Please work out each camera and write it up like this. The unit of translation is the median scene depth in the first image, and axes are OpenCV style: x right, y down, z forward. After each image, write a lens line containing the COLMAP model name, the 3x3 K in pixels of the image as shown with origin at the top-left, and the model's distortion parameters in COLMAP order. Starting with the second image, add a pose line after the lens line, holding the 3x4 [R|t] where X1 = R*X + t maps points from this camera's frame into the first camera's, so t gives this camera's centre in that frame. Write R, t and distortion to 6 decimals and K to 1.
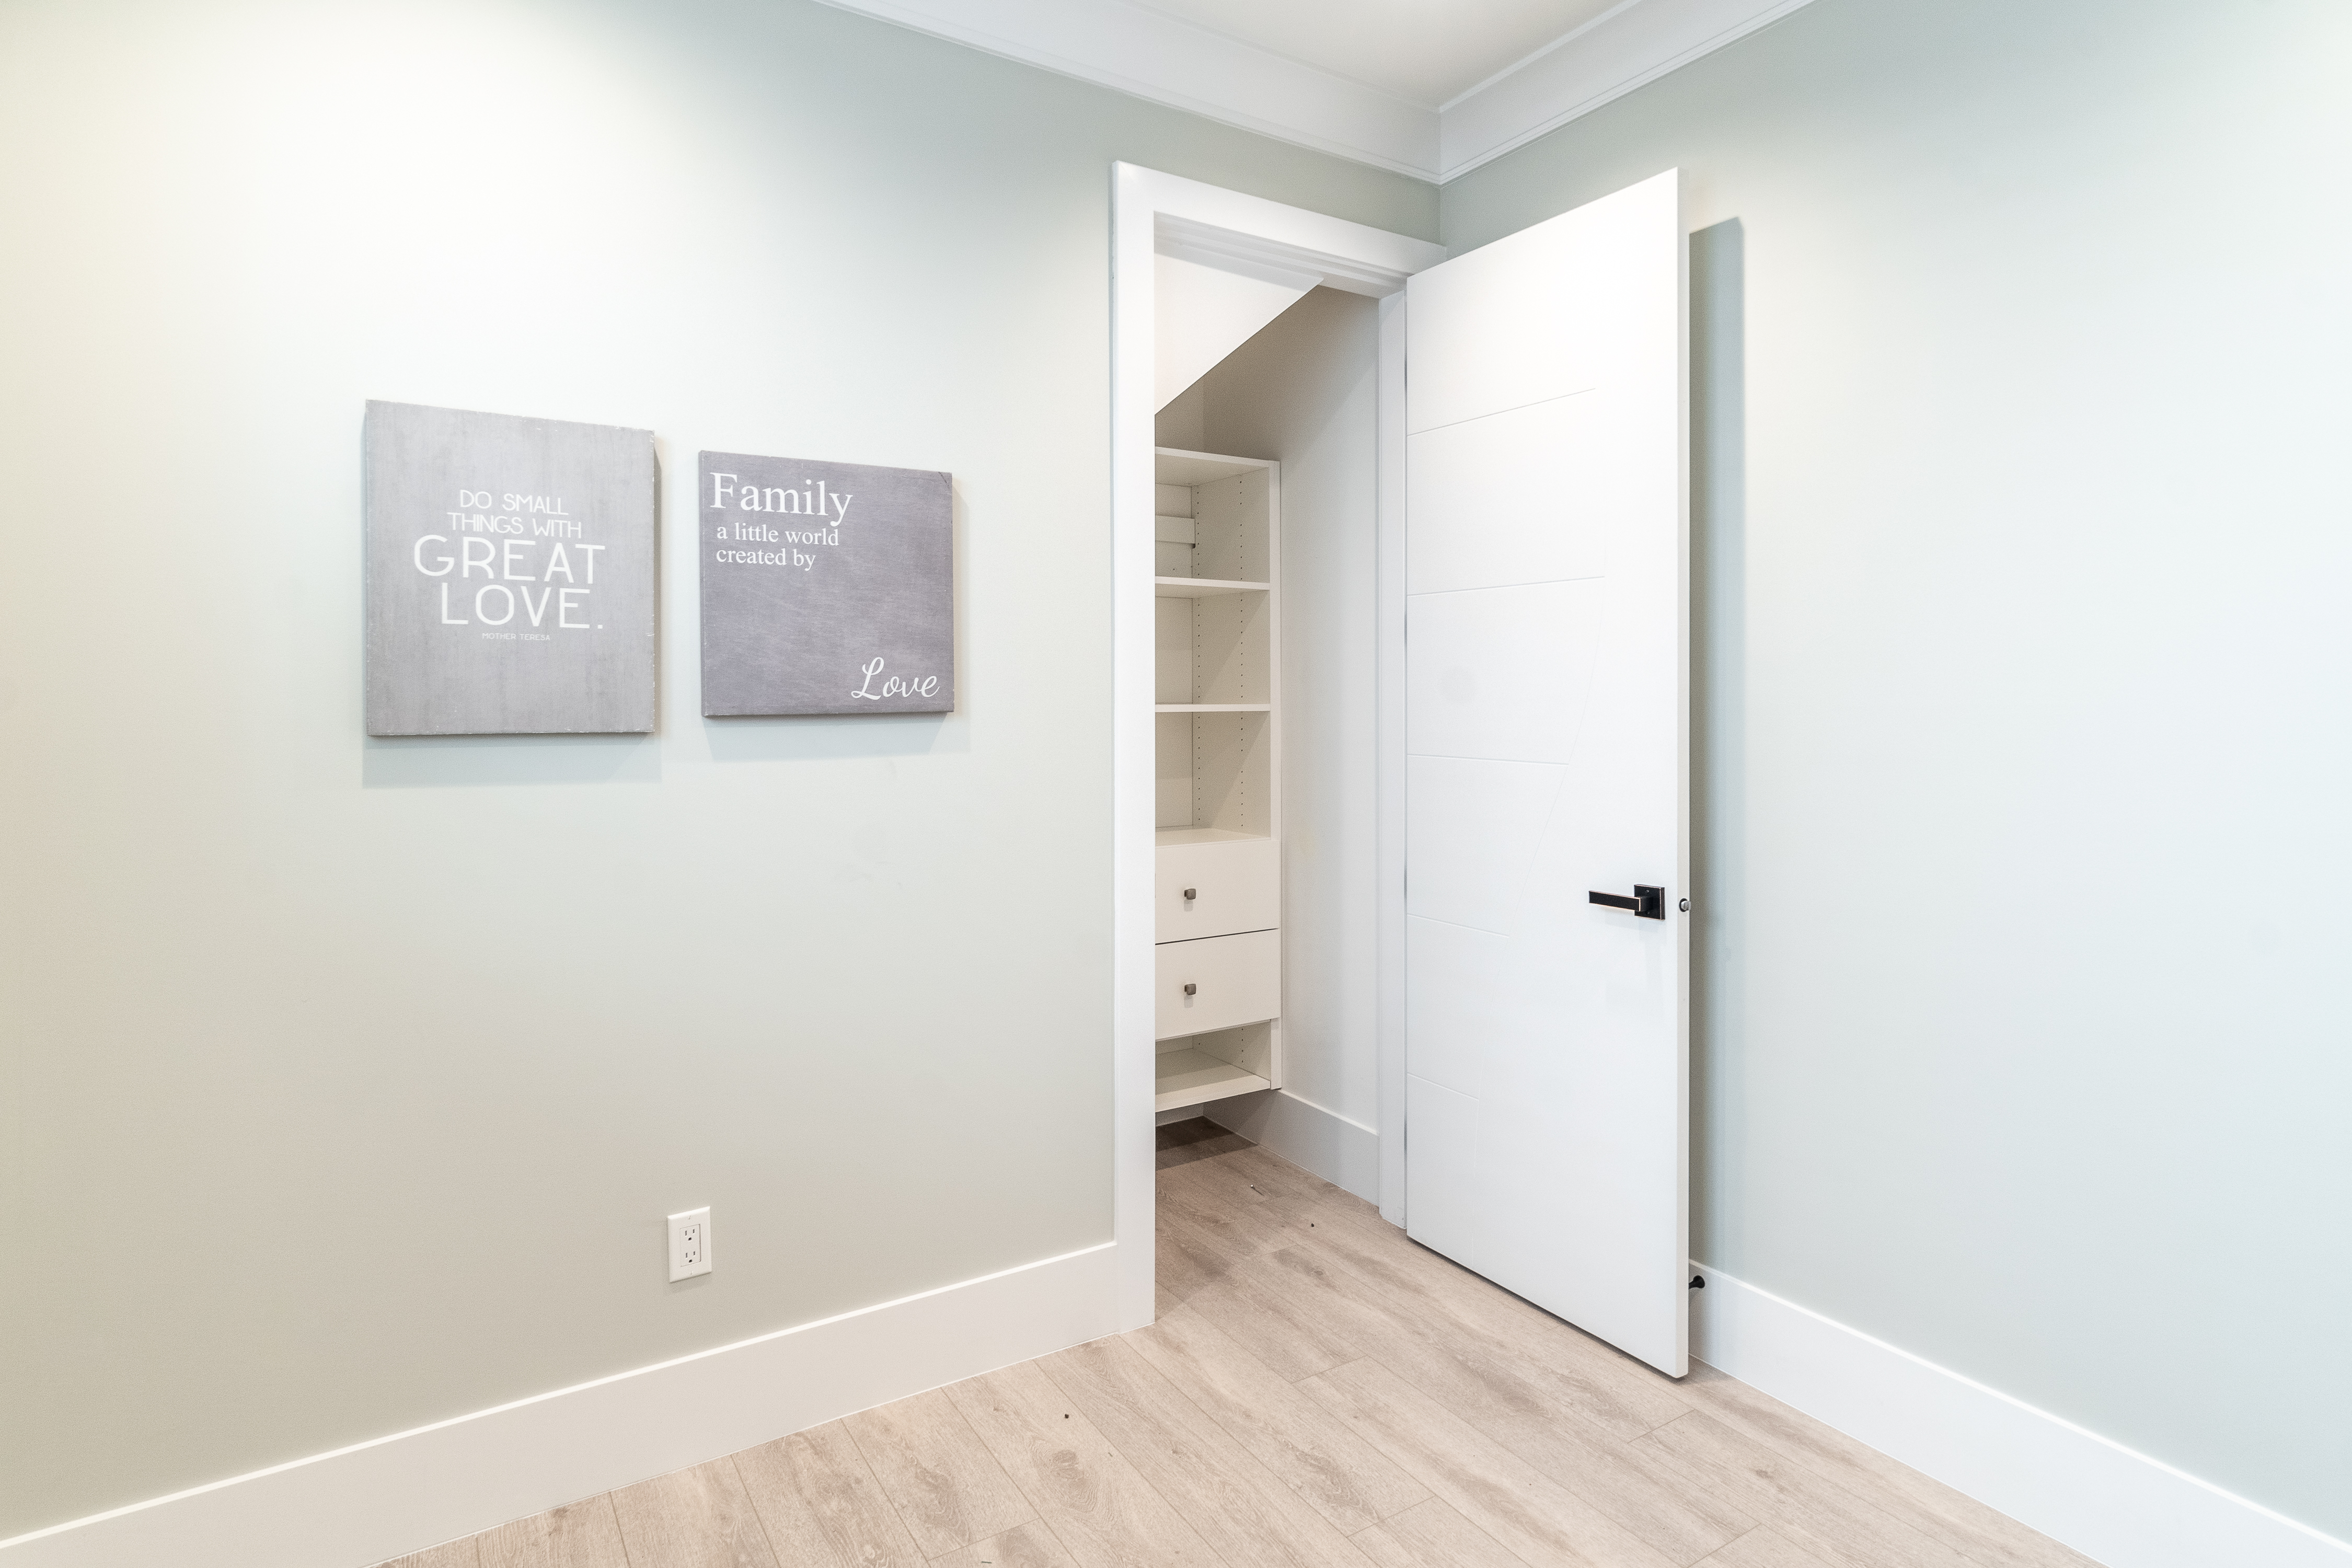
lens RADIAL K [[1255.7, 0, 1180.2], [0, 1255.7, 689.5], [0, 0, 1]] dist [-0.001771, -0.000513]
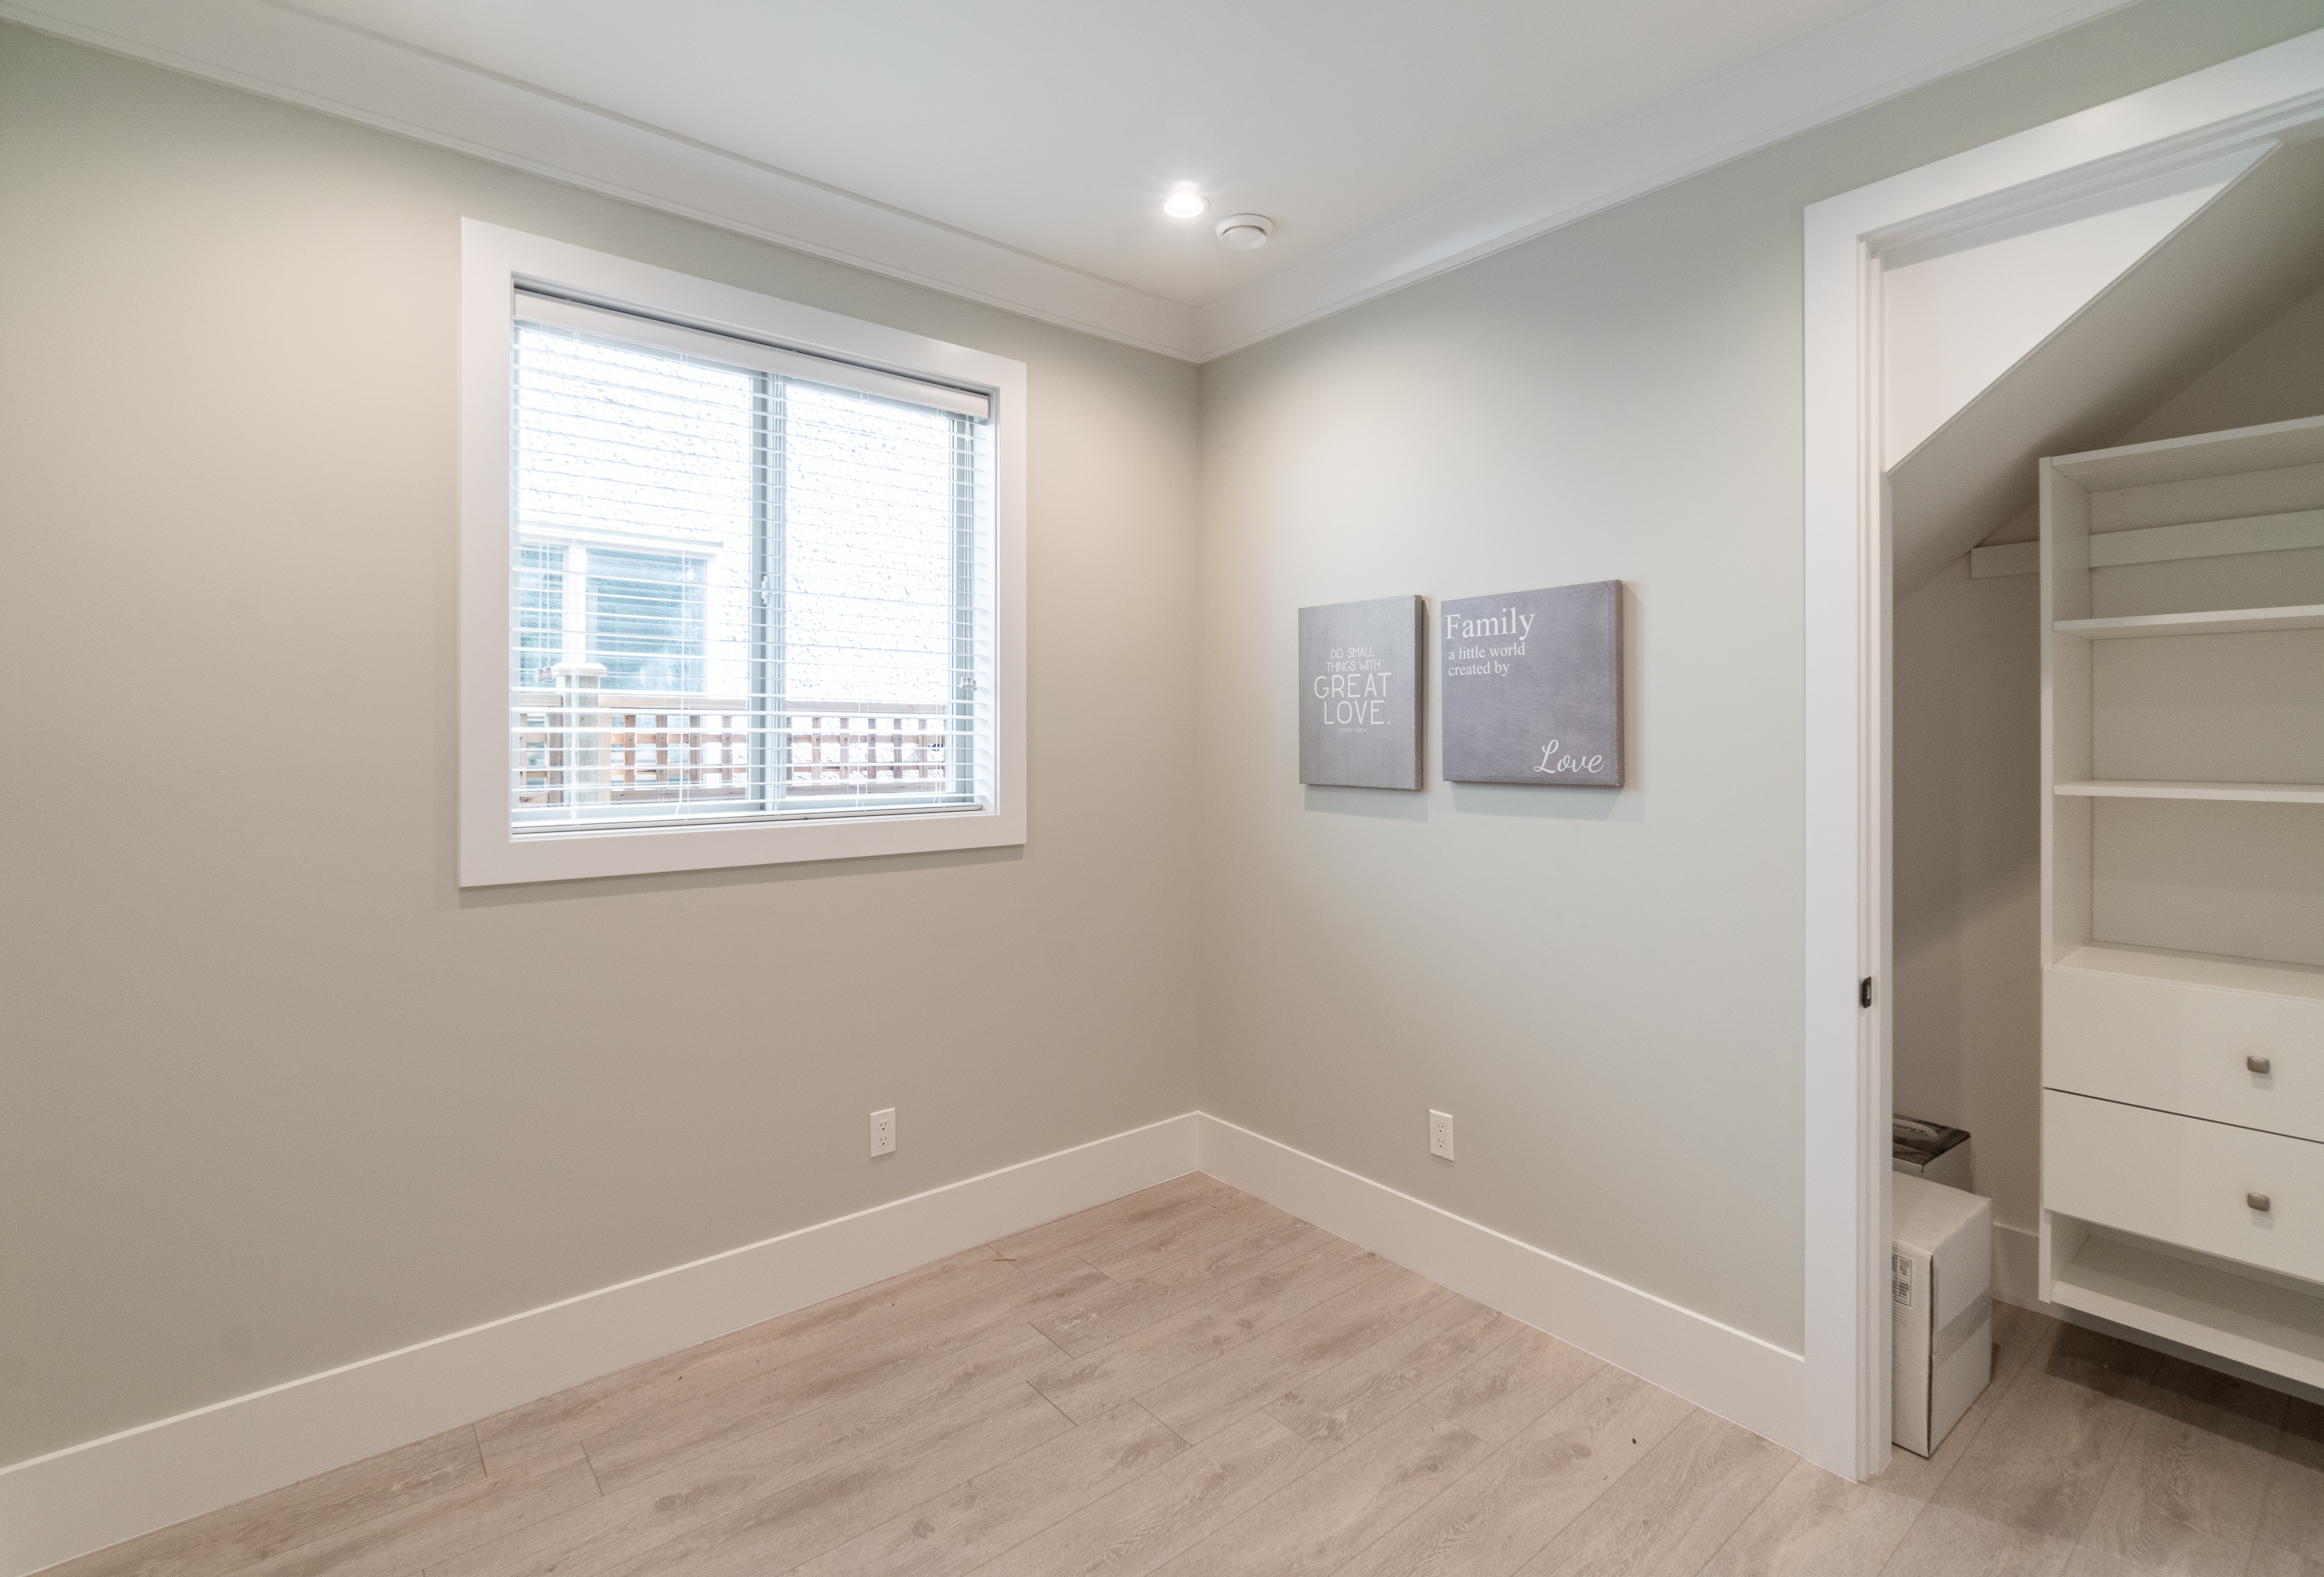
lens RADIAL K [[1063.6, 0, 1165.0], [0, 1063.6, 738.2], [0, 0, 1]] dist [-0.000091, -0.000433]
pose [[0.126578, 0.001093, -0.991956, 0.806744], [-0.001811, 0.999998, 0.000871, -0.028763], [0.991955, 0.001687, 0.126579, 0.505865]]
